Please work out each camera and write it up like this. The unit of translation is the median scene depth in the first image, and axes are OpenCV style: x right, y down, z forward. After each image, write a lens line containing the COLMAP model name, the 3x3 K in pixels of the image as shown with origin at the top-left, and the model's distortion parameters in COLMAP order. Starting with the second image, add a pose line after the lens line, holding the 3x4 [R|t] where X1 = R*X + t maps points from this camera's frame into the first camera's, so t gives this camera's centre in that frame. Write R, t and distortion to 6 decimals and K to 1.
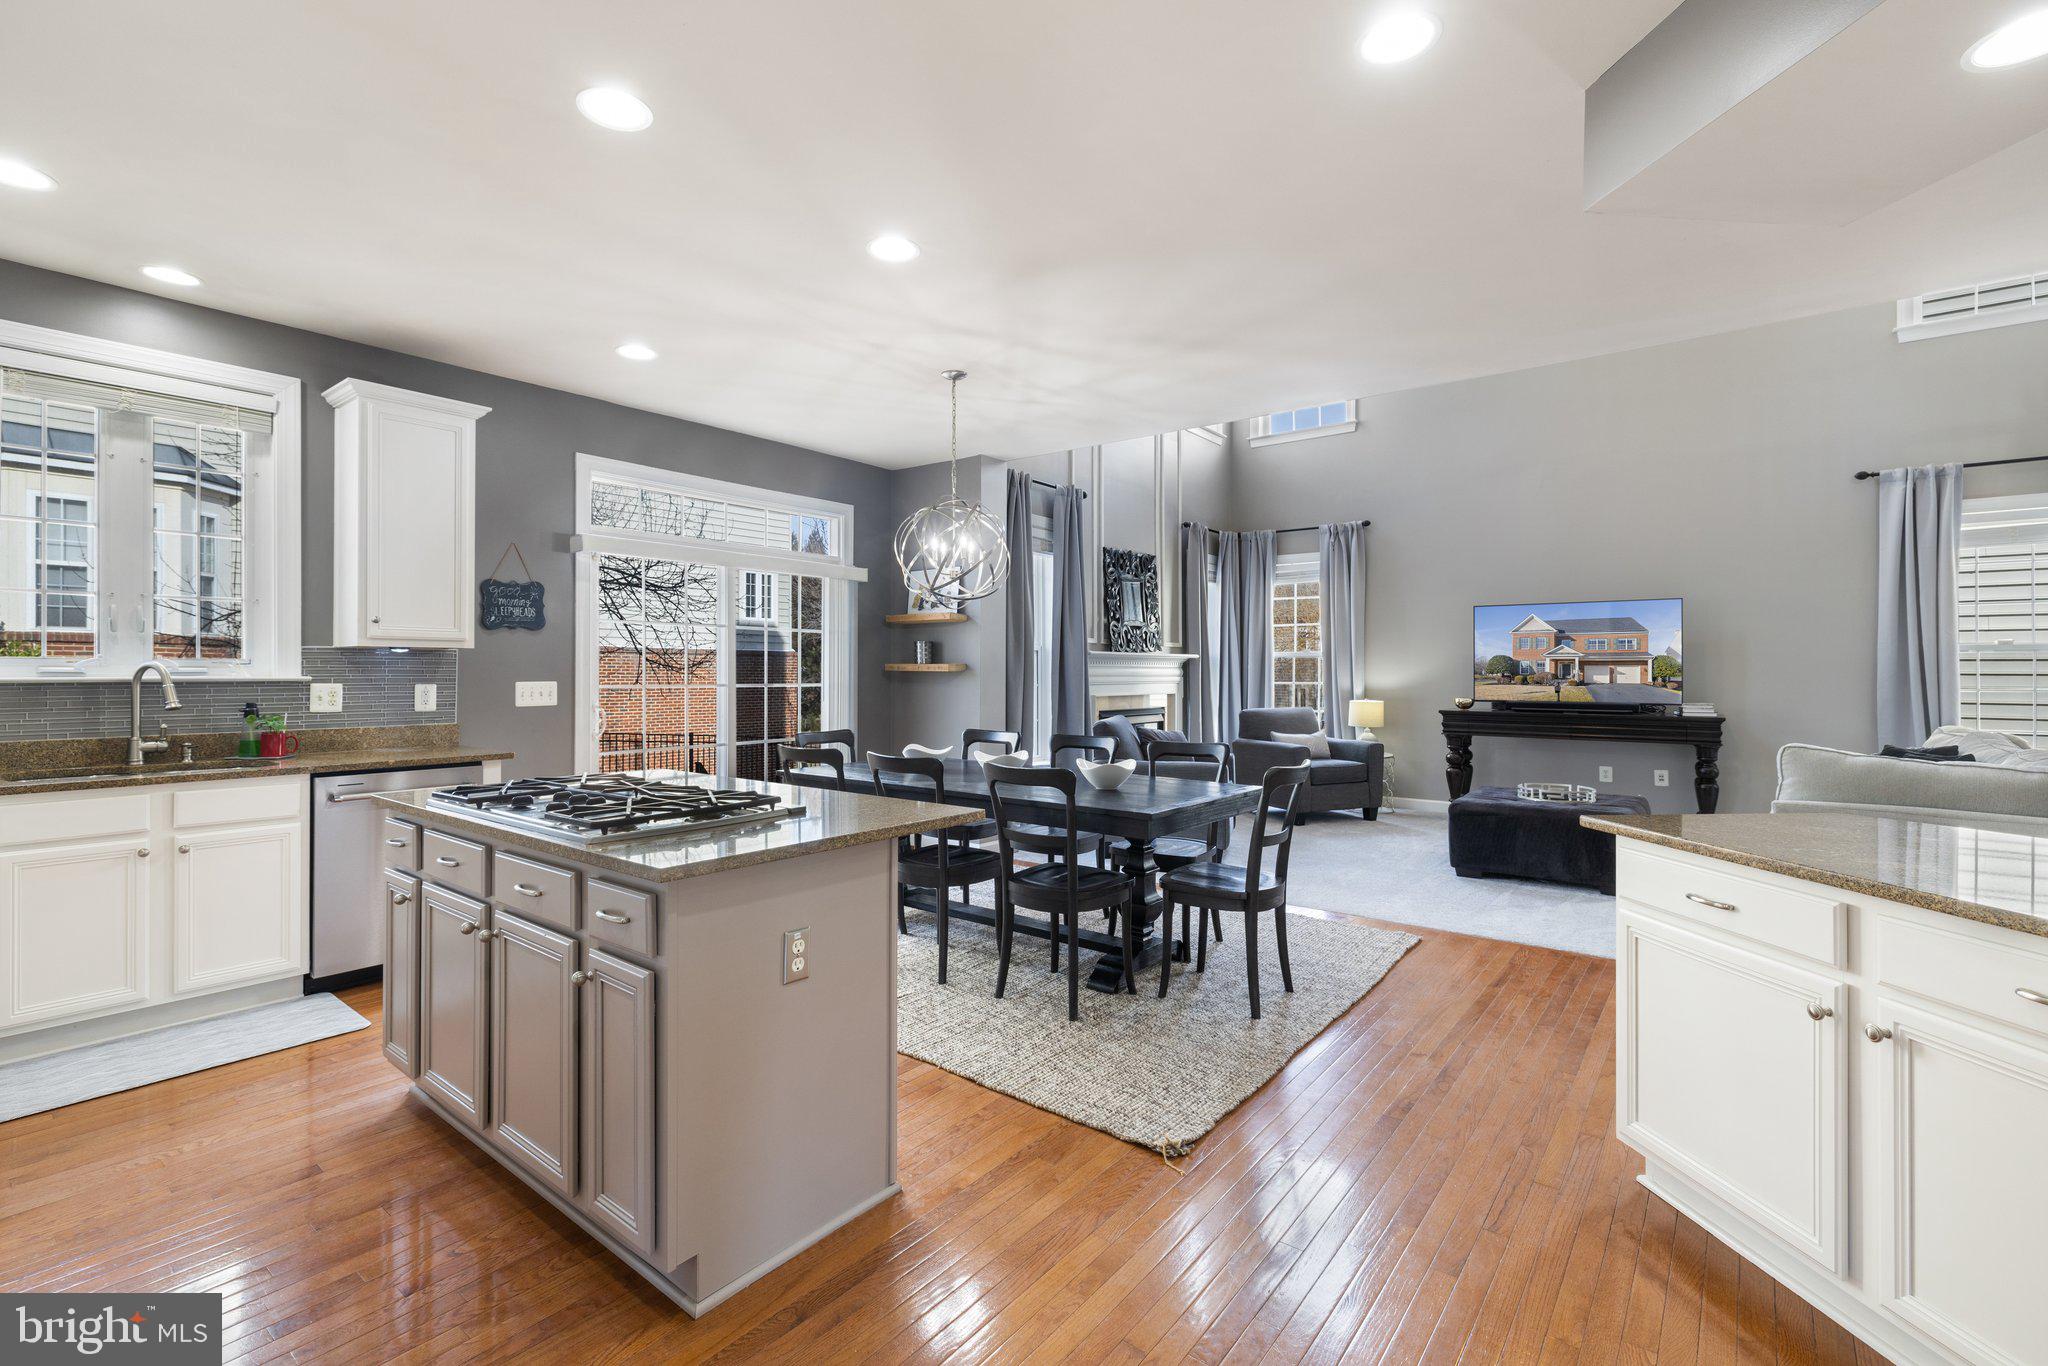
lens RADIAL K [[894.6, 0, 1013.9], [0, 894.6, 668.4], [0, 0, 1]] dist [0.002295, -0.000436]
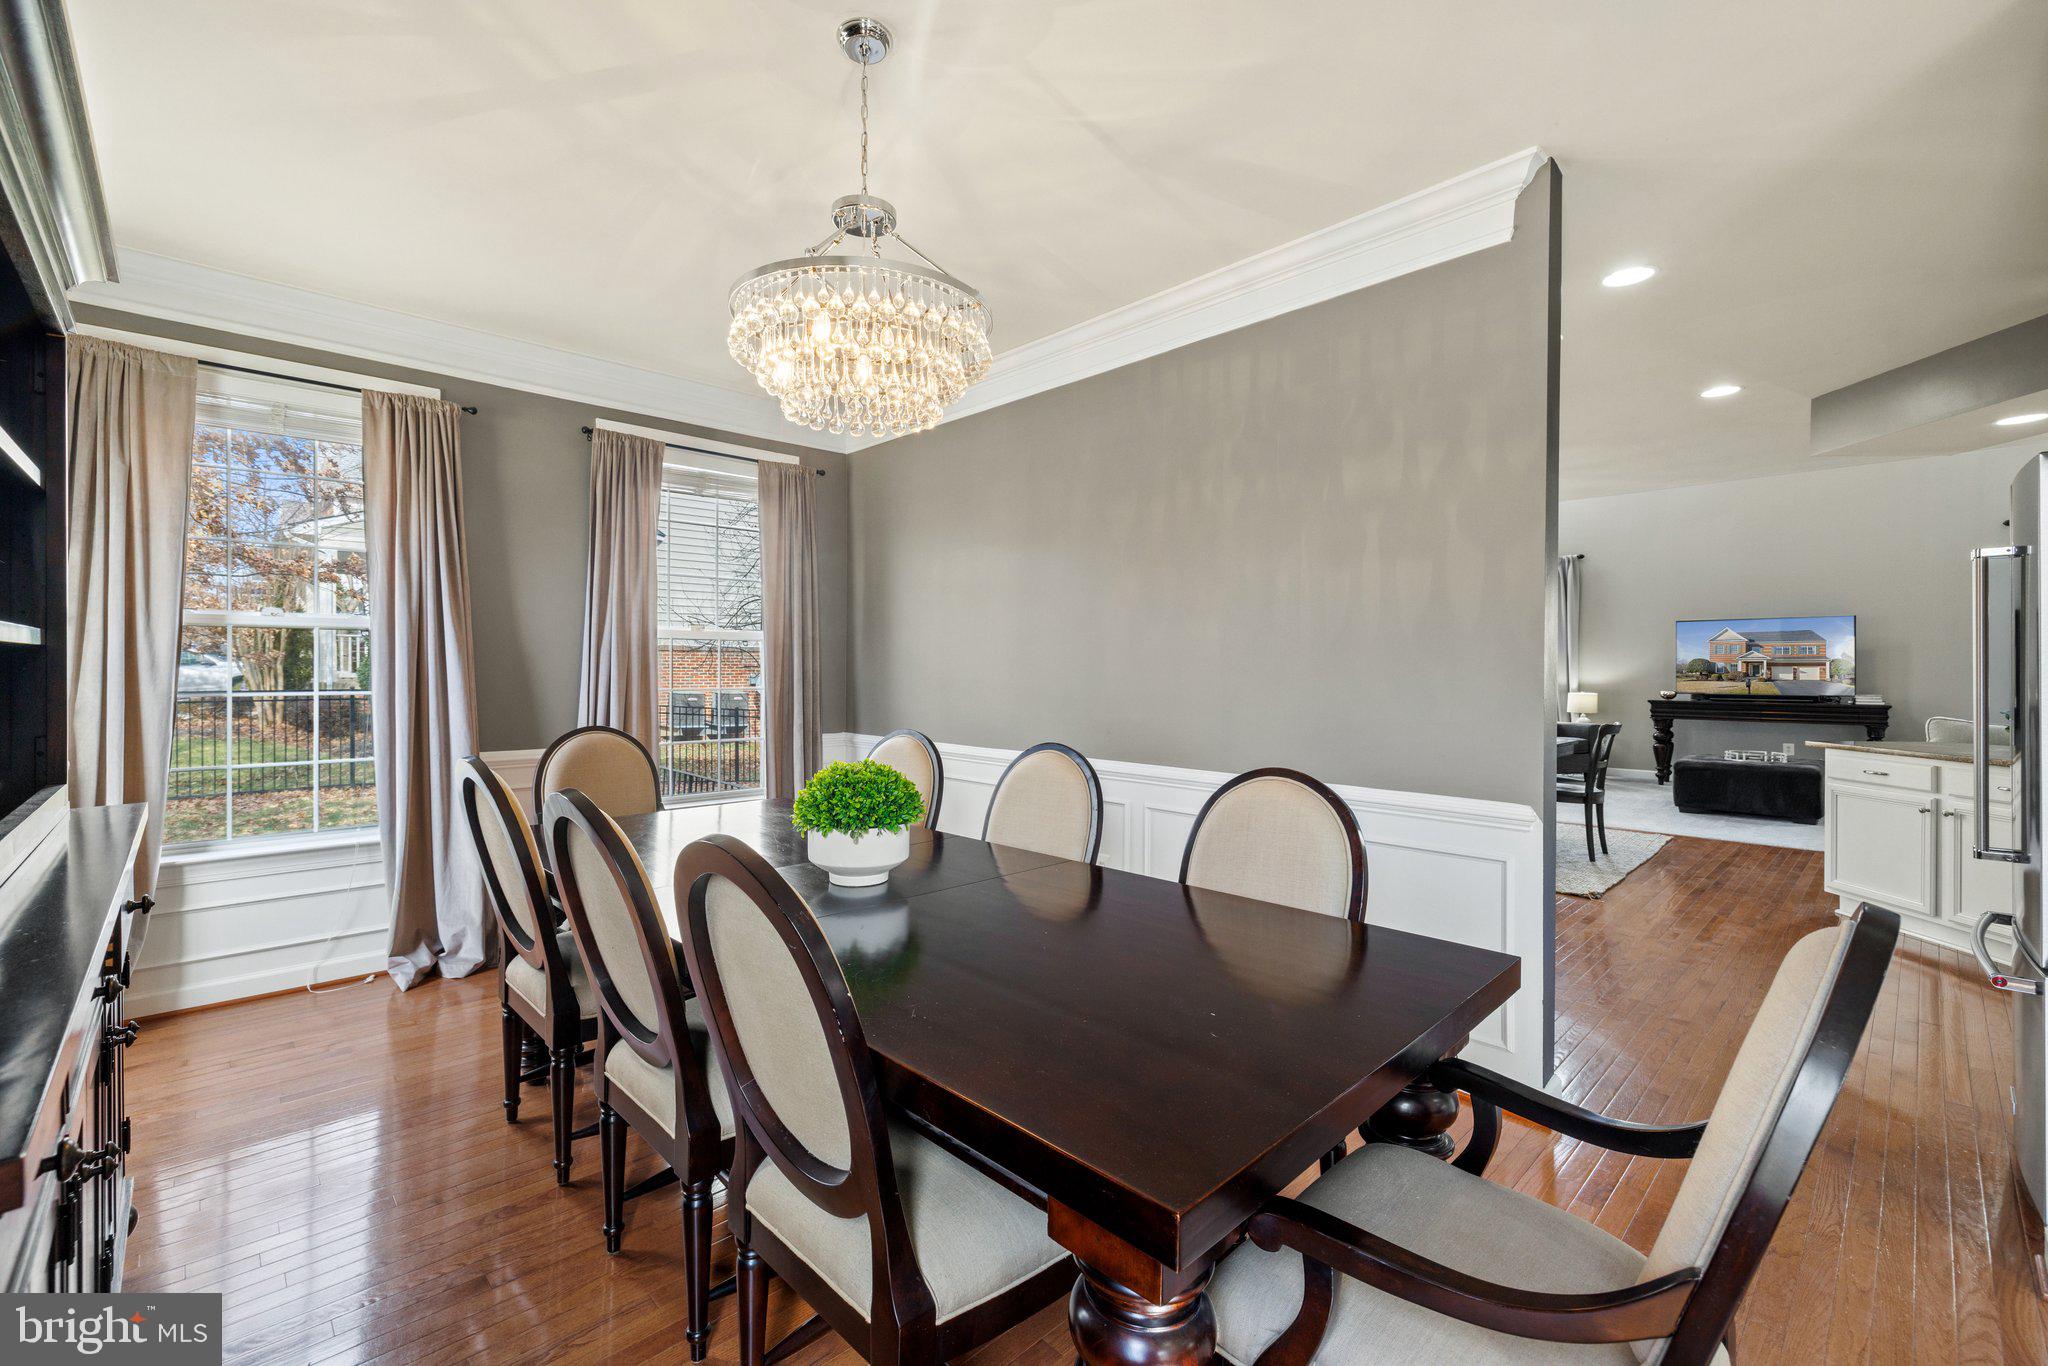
lens RADIAL K [[861.7, 0, 977.8], [0, 861.7, 668.2], [0, 0, 1]] dist [-0.002106, -0.000534]
pose [[0.988492, -0.001158, -0.151267, -0.330822], [0.001303, 0.999999, 0.000855, -0.003261], [0.151266, -0.001042, 0.988493, -0.434585]]
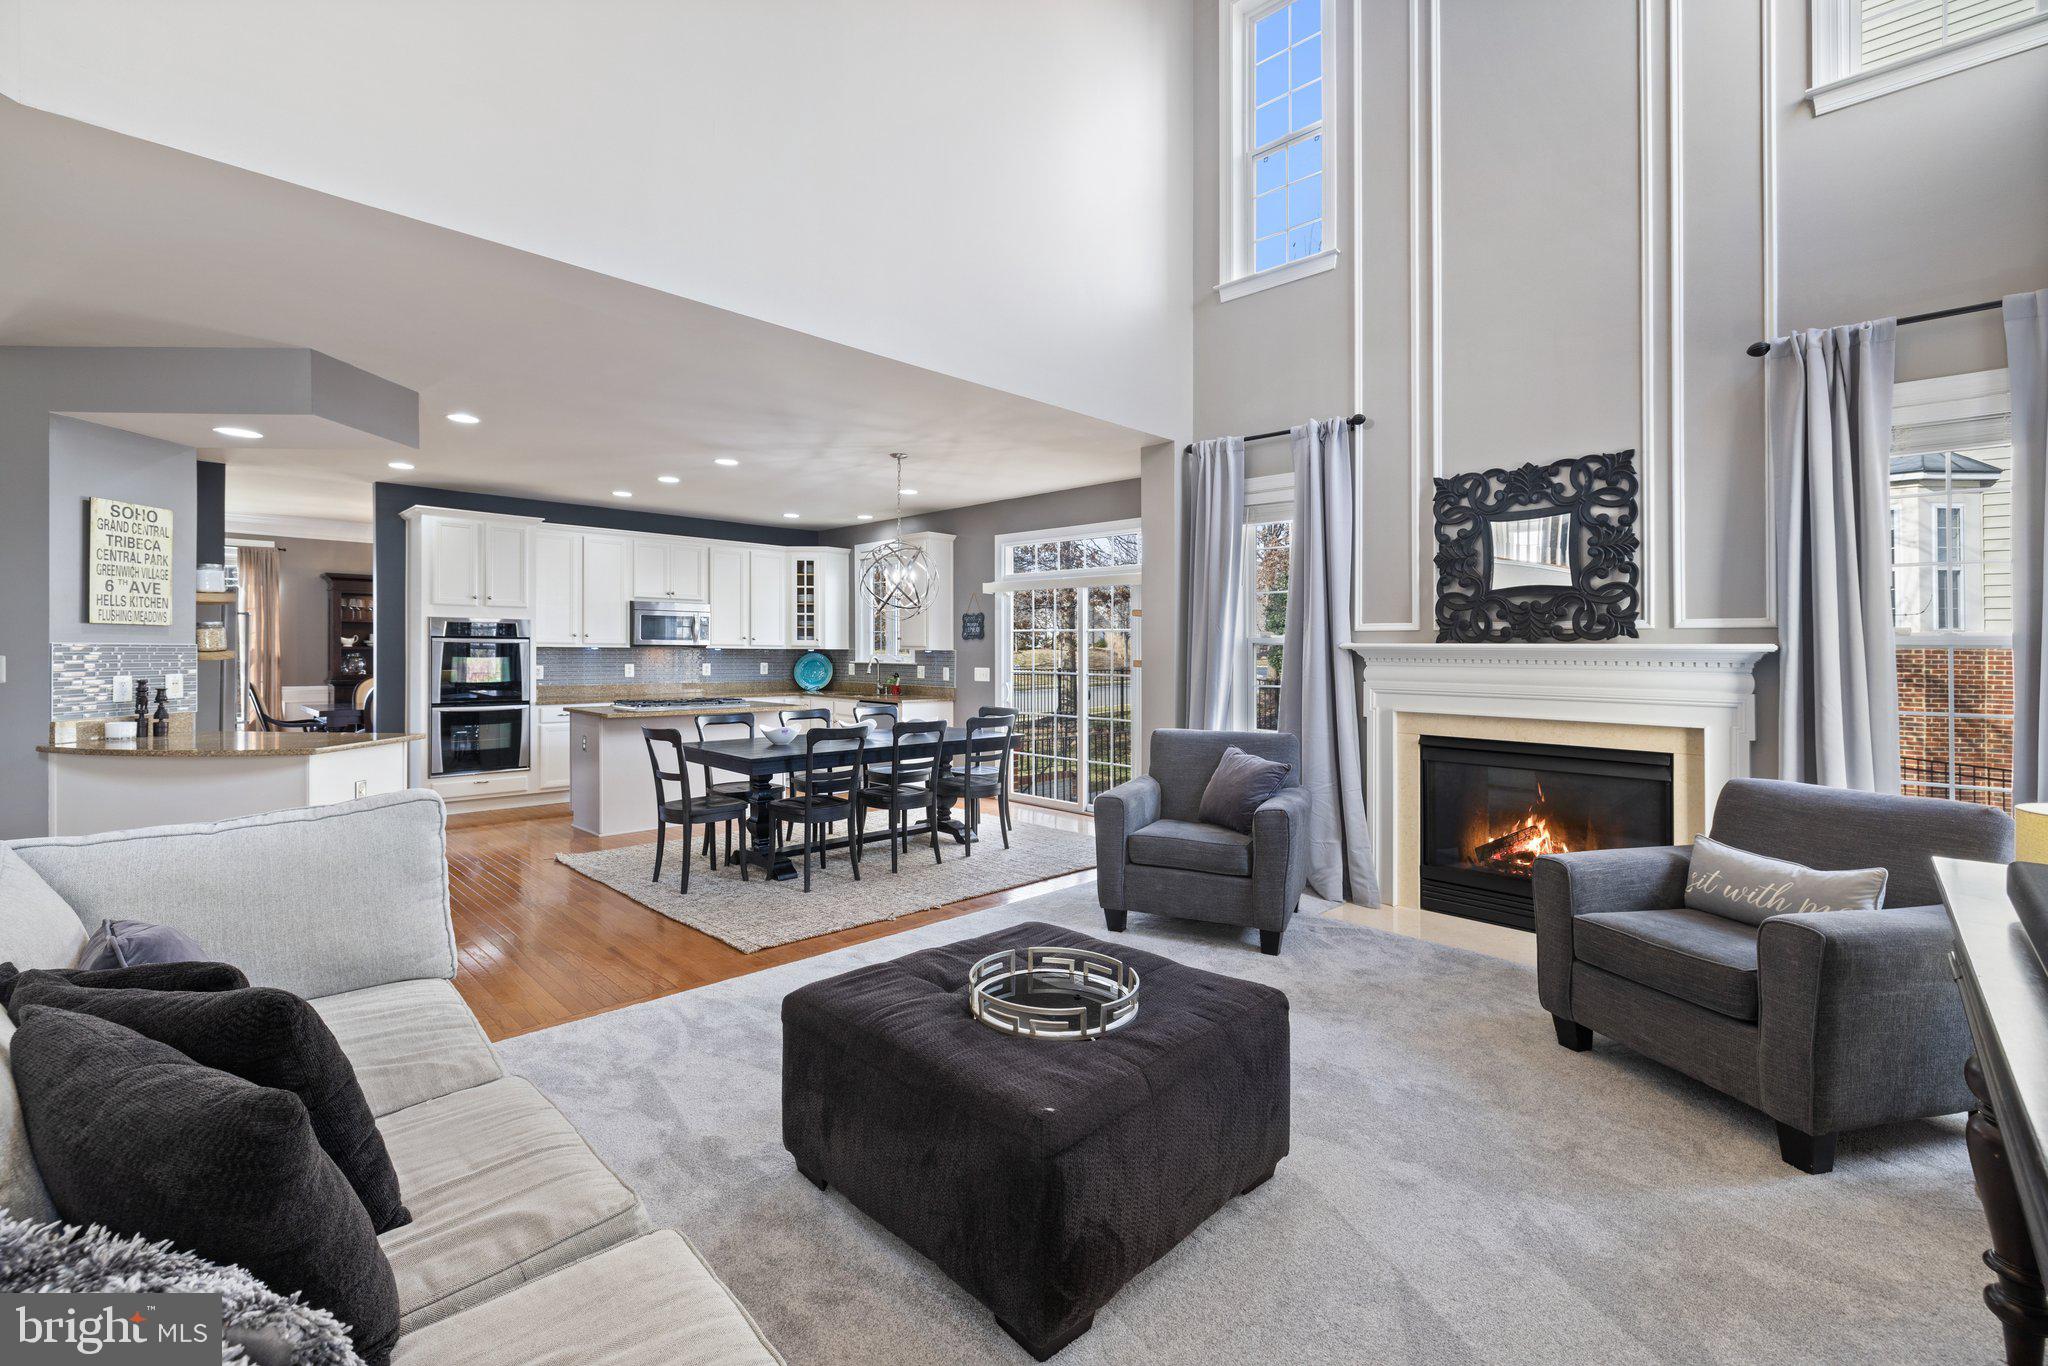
lens RADIAL K [[870.3, 0, 1022.6], [0, 870.3, 654.4], [0, 0, 1]] dist [-0.050336, -0.000080]
pose [[-0.095709, -0.000811, -0.995409, 0.872288], [-0.008550, 0.999963, 0.000008, -0.009380], [0.995373, 0.008512, -0.095713, 0.903001]]
